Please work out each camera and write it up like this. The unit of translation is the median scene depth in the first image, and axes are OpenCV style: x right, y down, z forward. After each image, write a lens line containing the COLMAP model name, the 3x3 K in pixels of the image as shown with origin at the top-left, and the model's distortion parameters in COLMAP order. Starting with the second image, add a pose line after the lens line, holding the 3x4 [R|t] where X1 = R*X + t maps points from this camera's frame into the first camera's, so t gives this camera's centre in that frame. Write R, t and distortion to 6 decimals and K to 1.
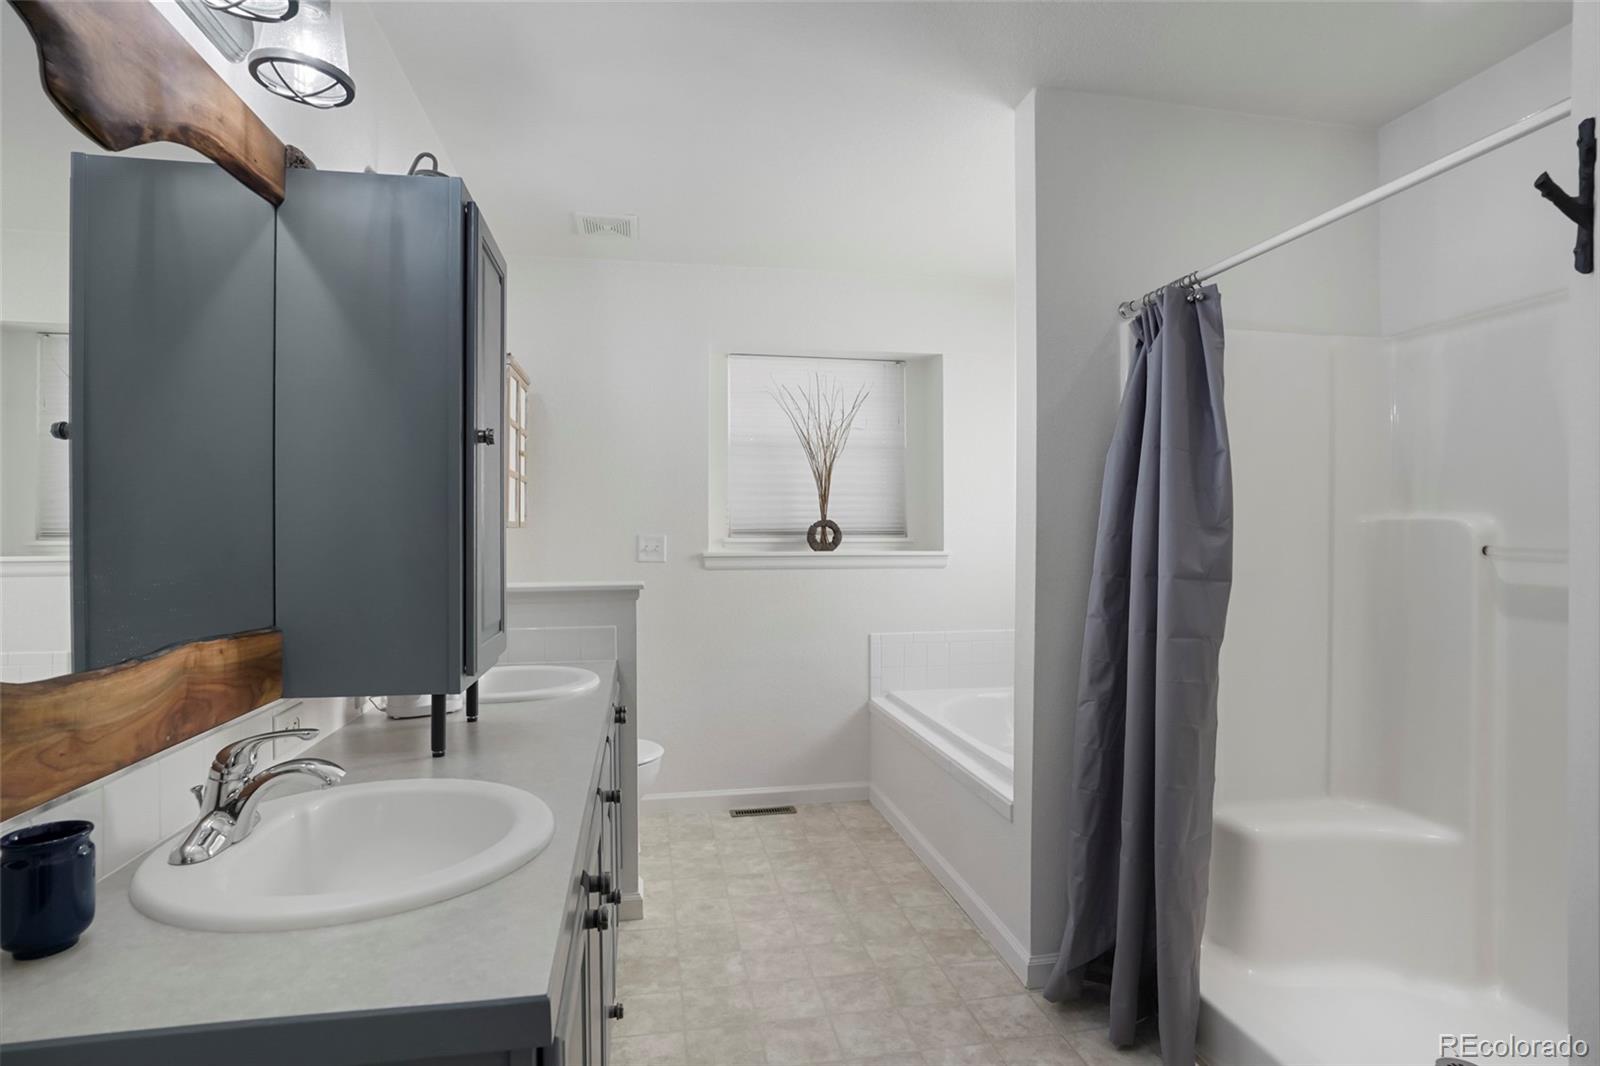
lens RADIAL K [[807.5, 0, 805.3], [0, 807.5, 527.1], [0, 0, 1]] dist [-0.047712, 0.015244]
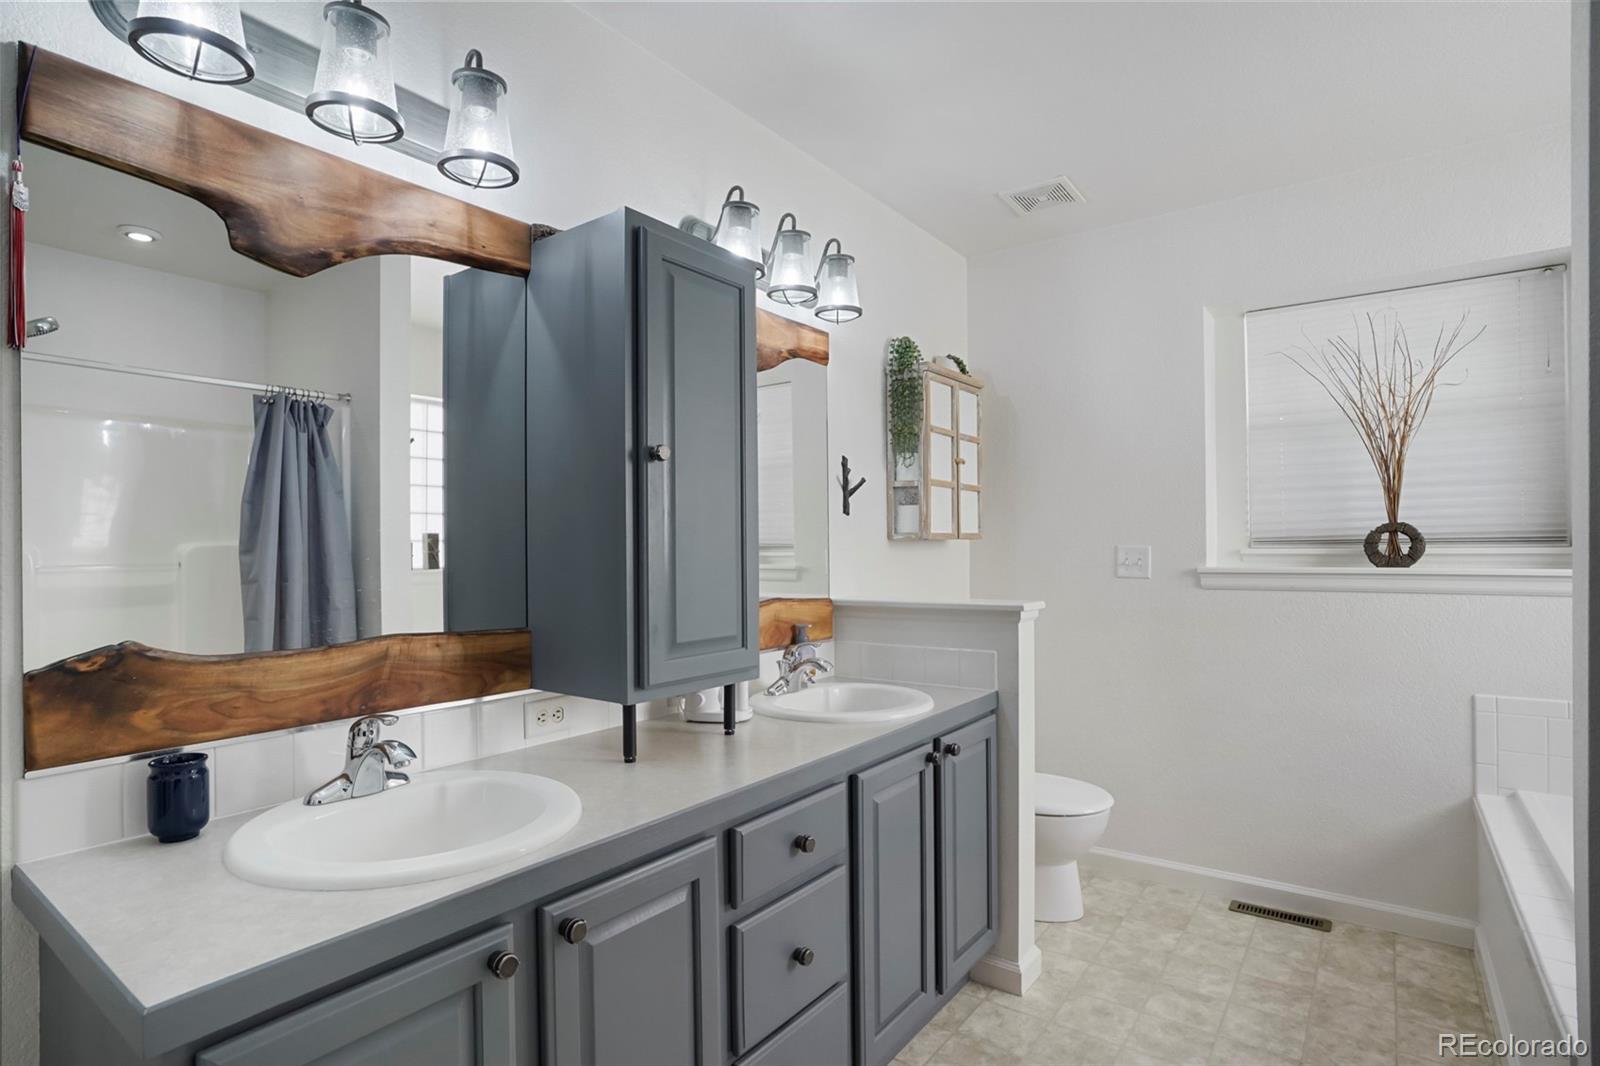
lens RADIAL K [[807.5, 0, 783.2], [0, 807.5, 539.1], [0, 0, 1]] dist [-0.047712, 0.015244]
pose [[0.676547, -0.010211, -0.736329, 0.207397], [0.013517, 0.999908, -0.001447, -0.001004], [0.736276, -0.008974, 0.676622, 0.195051]]
